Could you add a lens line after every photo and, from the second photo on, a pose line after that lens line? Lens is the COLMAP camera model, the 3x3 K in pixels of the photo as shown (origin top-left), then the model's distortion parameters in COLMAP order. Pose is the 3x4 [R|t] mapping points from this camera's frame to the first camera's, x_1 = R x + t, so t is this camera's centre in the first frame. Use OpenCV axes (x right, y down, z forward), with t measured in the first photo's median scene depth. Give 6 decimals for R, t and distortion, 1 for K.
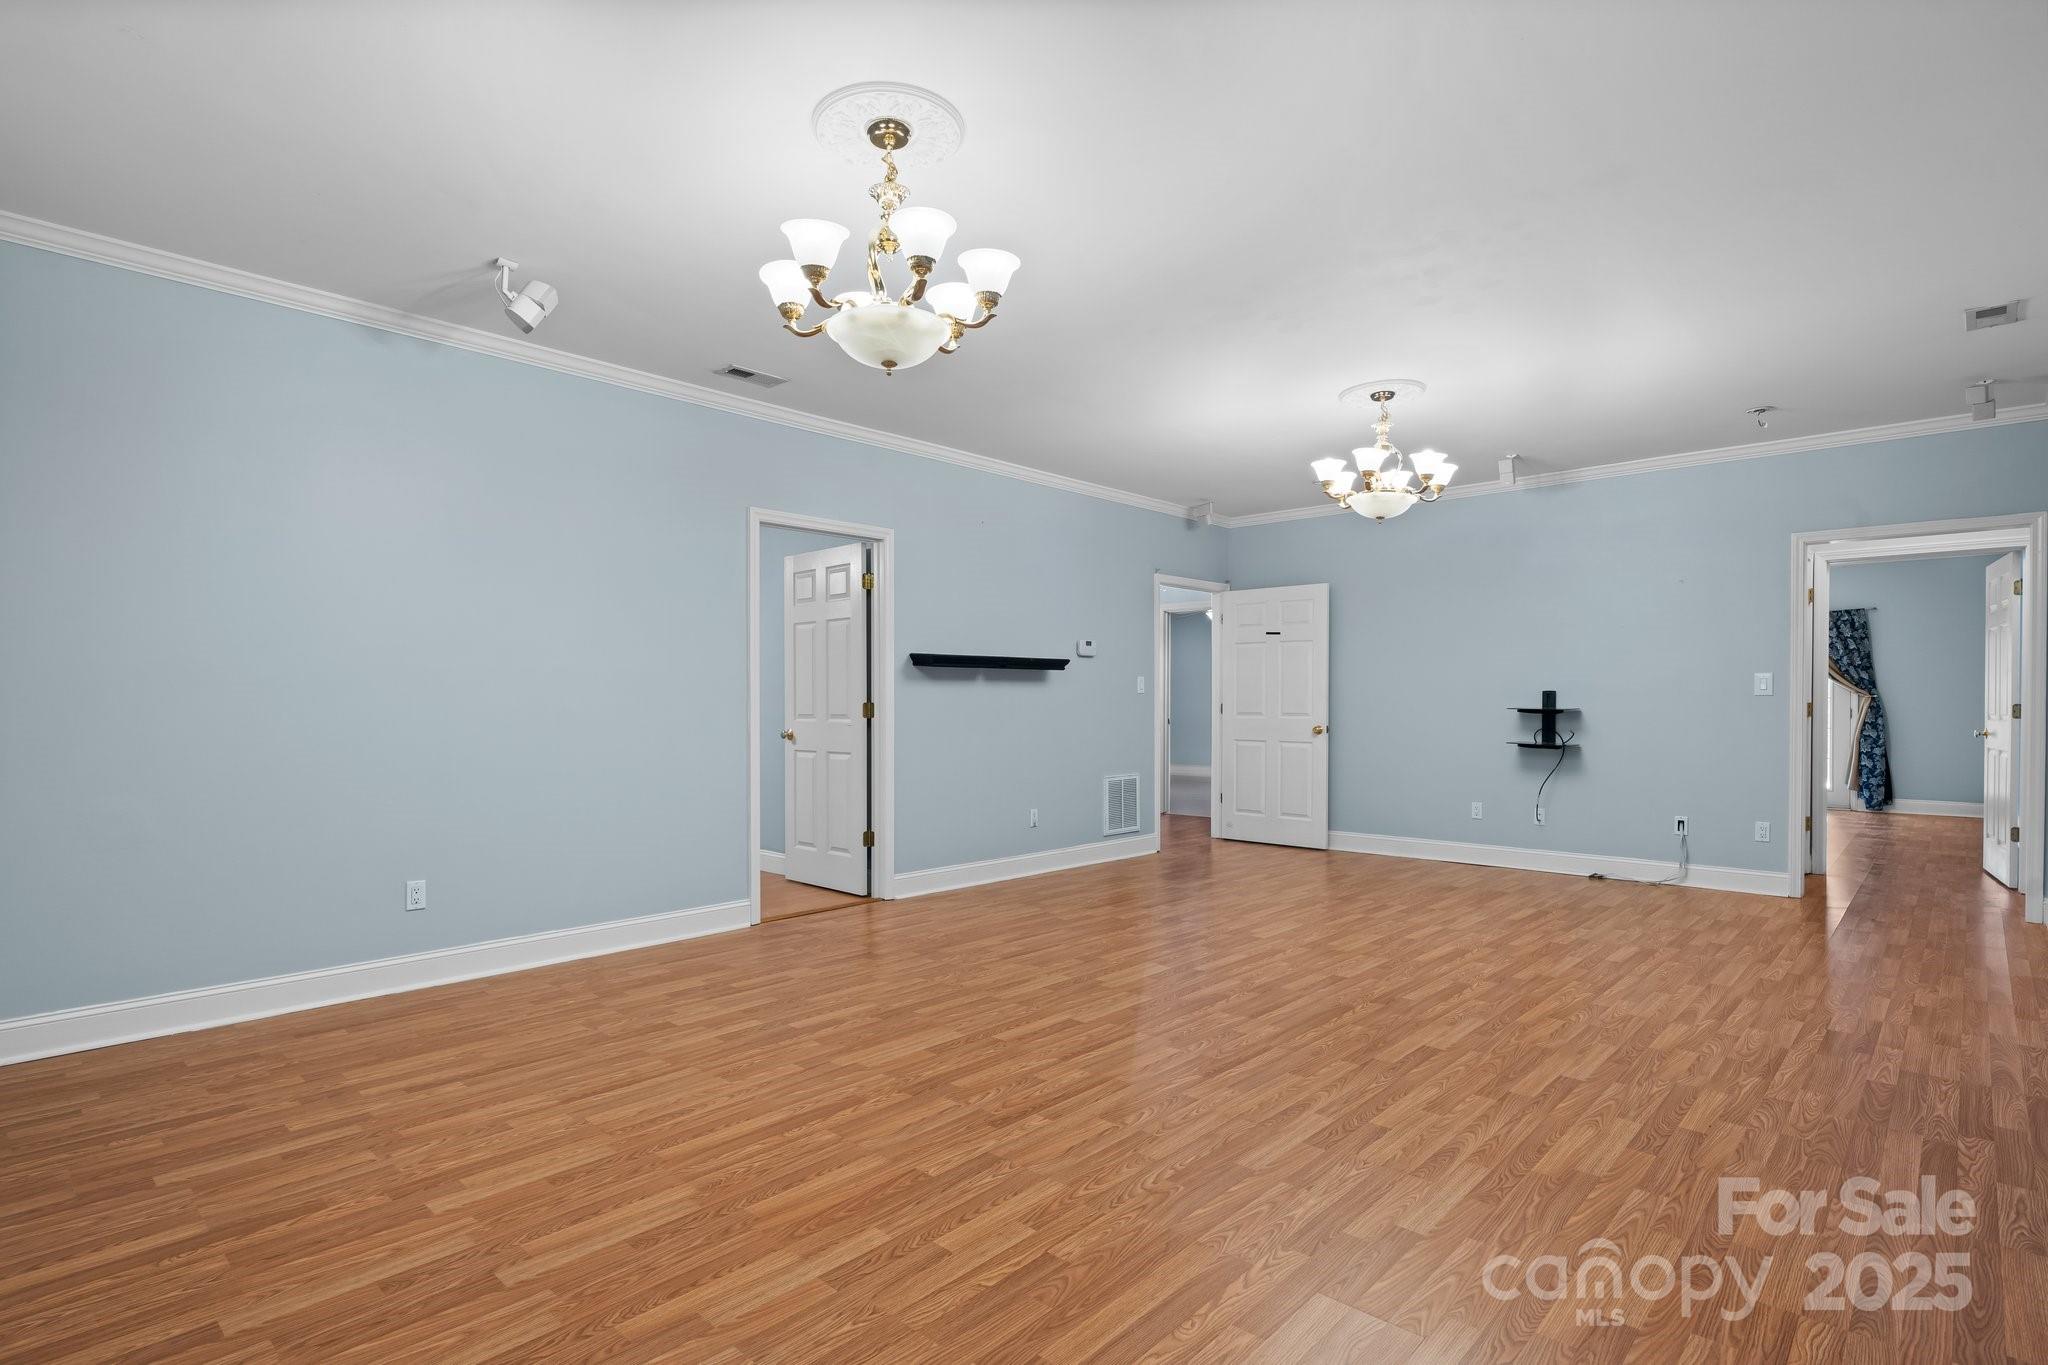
lens RADIAL K [[1017.0, 0, 1013.7], [0, 1017.0, 696.6], [0, 0, 1]] dist [0.003643, 0.000262]
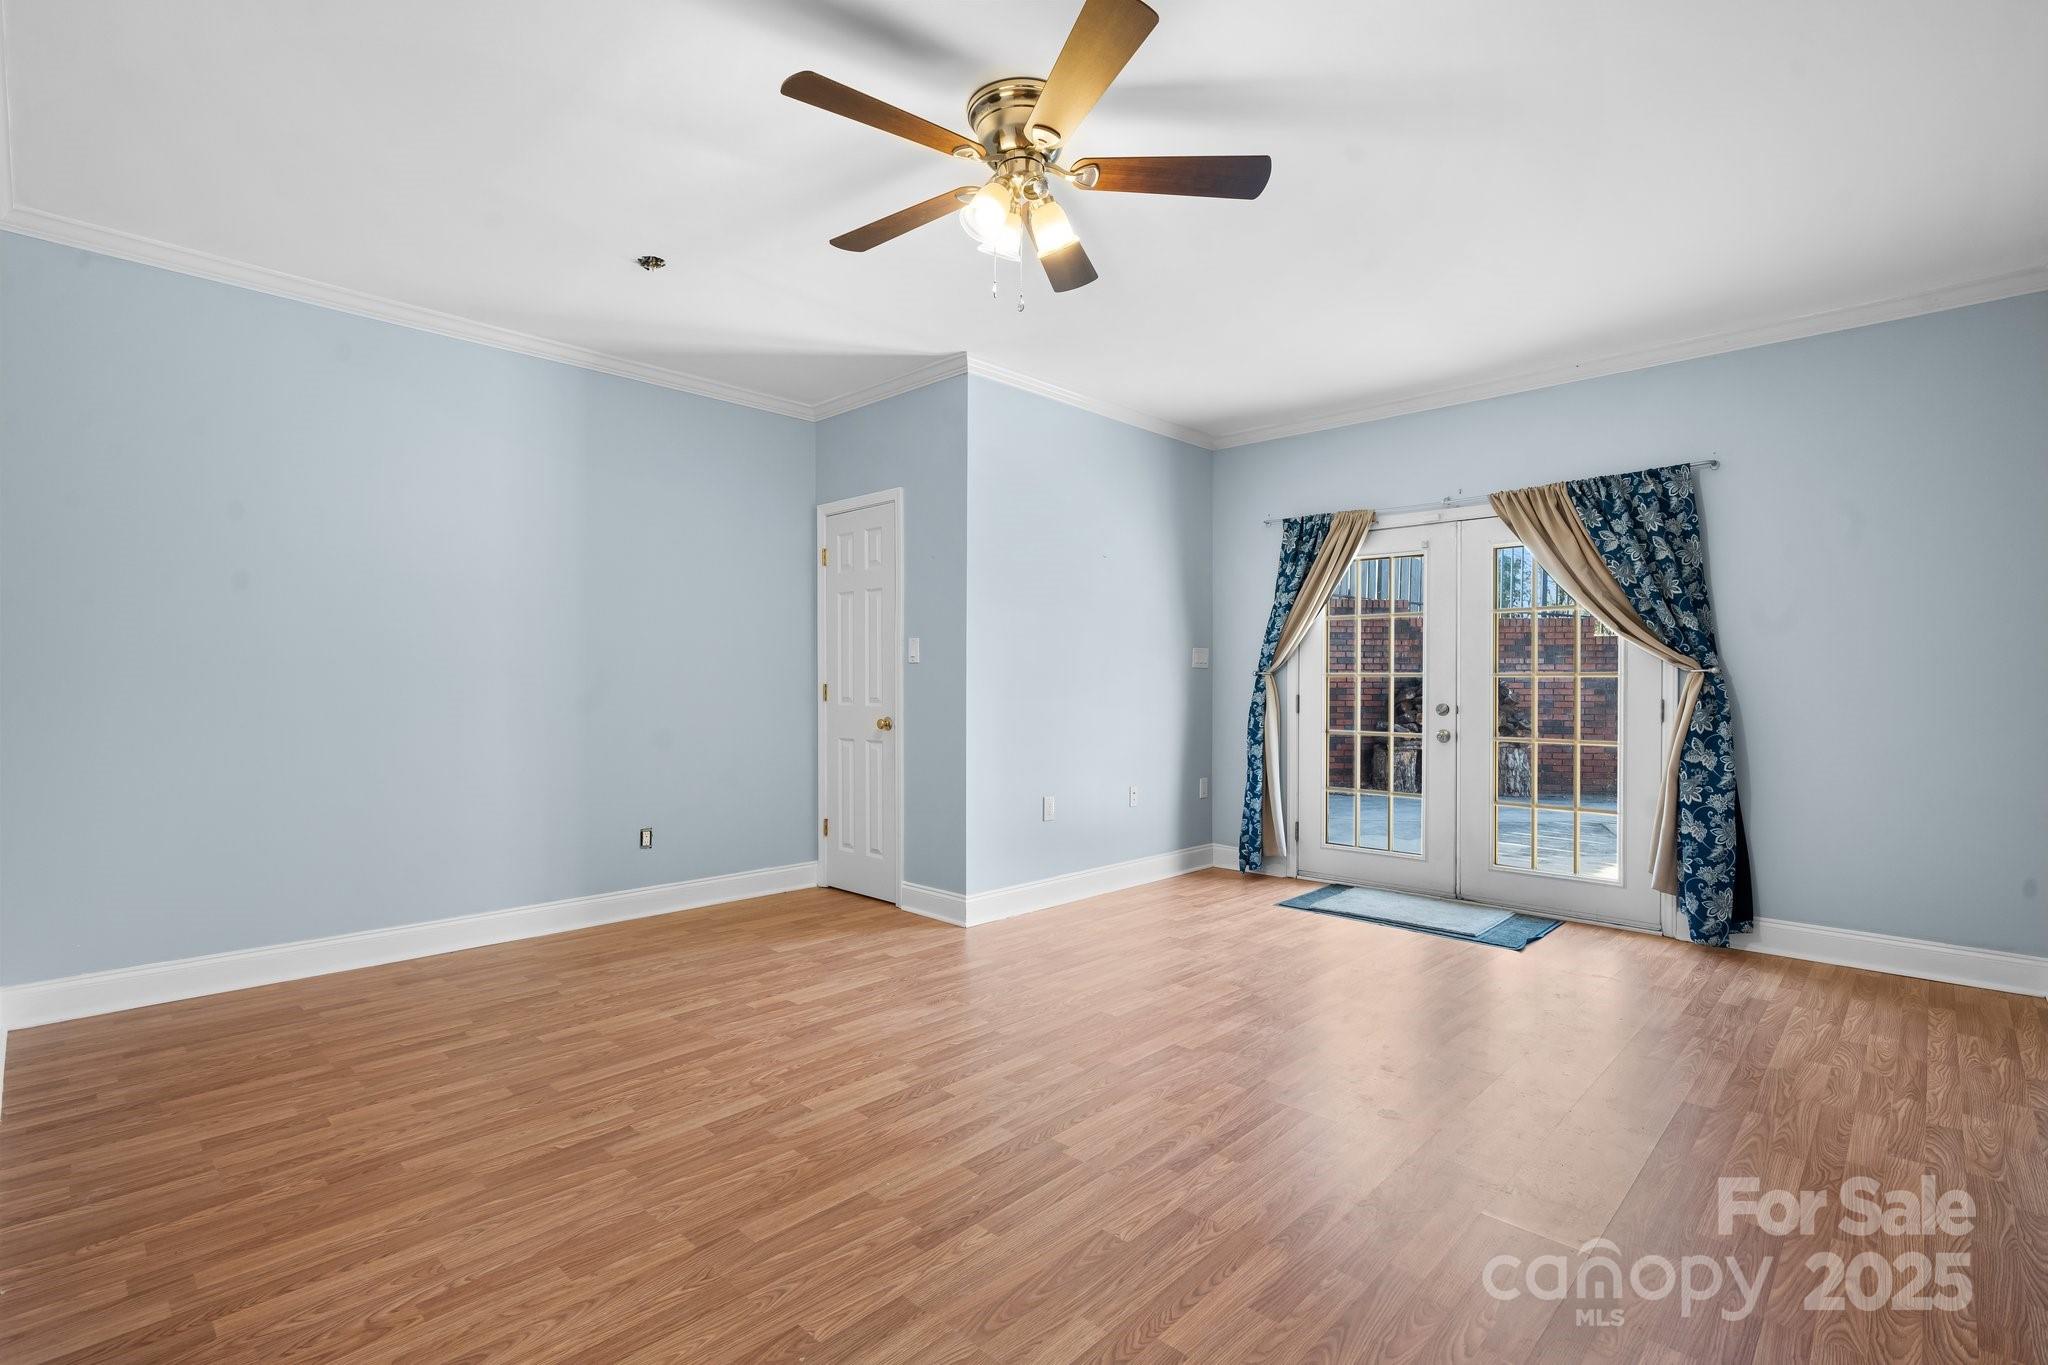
lens RADIAL K [[950.9, 0, 1034.5], [0, 950.9, 671.8], [0, 0, 1]] dist [-0.001448, 0.000443]
pose [[0.999474, -0.003917, -0.032185, 0.574722], [0.003995, 0.999989, 0.002339, -0.001940], [0.032175, -0.002466, 0.999479, 0.596507]]
